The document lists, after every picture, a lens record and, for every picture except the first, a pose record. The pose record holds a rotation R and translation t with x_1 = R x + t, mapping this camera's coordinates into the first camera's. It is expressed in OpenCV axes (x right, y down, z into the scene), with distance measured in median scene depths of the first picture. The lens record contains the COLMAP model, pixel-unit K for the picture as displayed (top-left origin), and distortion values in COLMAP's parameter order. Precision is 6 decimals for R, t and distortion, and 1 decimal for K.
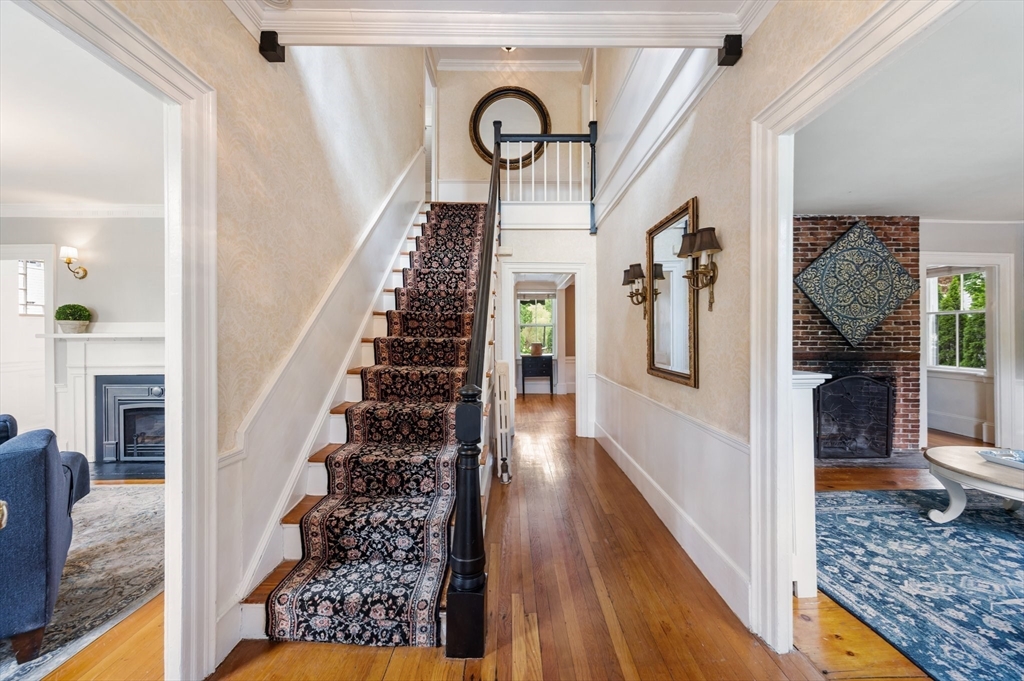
lens RADIAL K [[402.8, 0, 513.2], [0, 402.8, 334.7], [0, 0, 1]] dist [-0.001621, -0.000689]
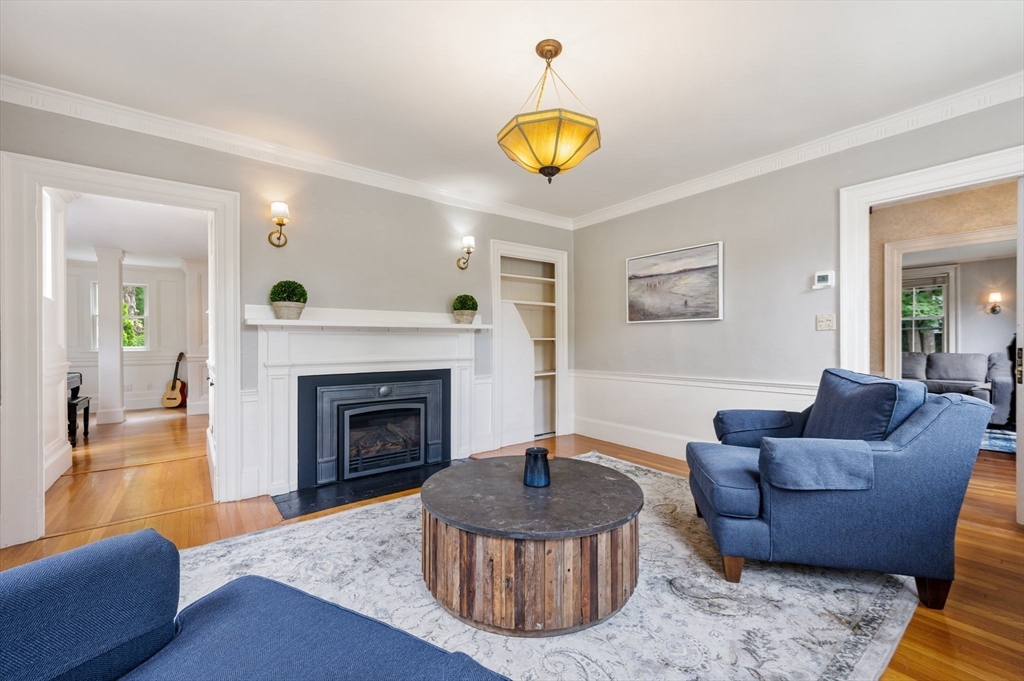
lens RADIAL K [[419.4, 0, 506.9], [0, 419.4, 337.3], [0, 0, 1]] dist [-0.003414, 0.000108]
pose [[0.798175, 0.006851, 0.602386, -1.160046], [-0.002708, 0.999966, -0.007784, 0.032552], [-0.602419, 0.004581, 0.798167, 0.125347]]
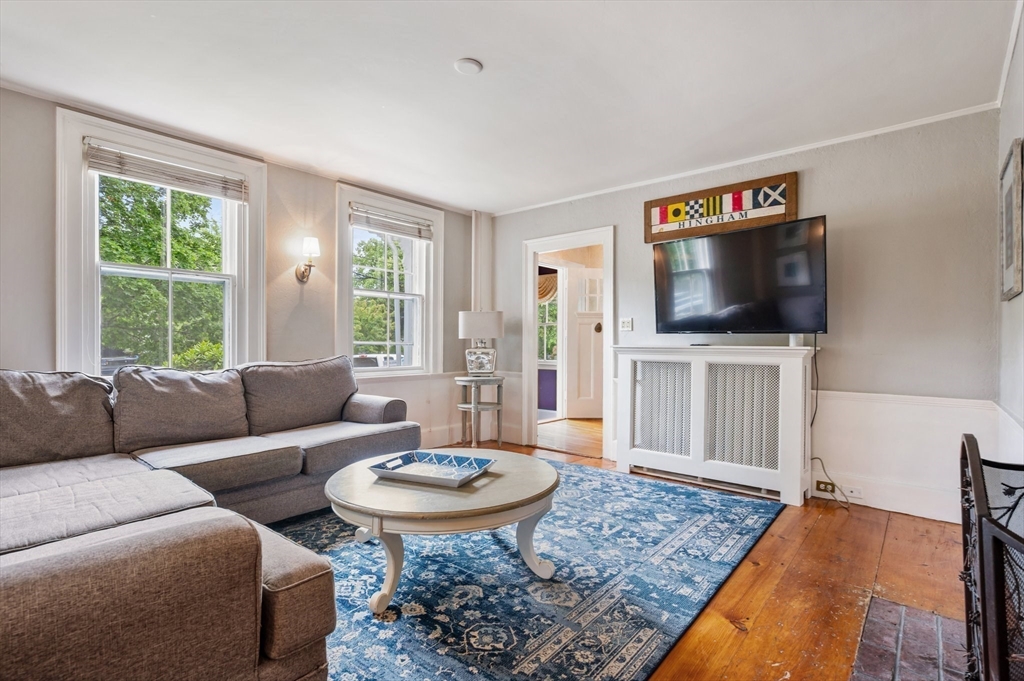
lens RADIAL K [[468.5, 0, 516.0], [0, 468.5, 345.6], [0, 0, 1]] dist [0.003129, 0.000373]
pose [[-0.658590, 0.004609, -0.752488, 1.283138], [0.000384, 0.999983, 0.005788, 0.043437], [0.752502, 0.003523, -0.658581, 0.982234]]
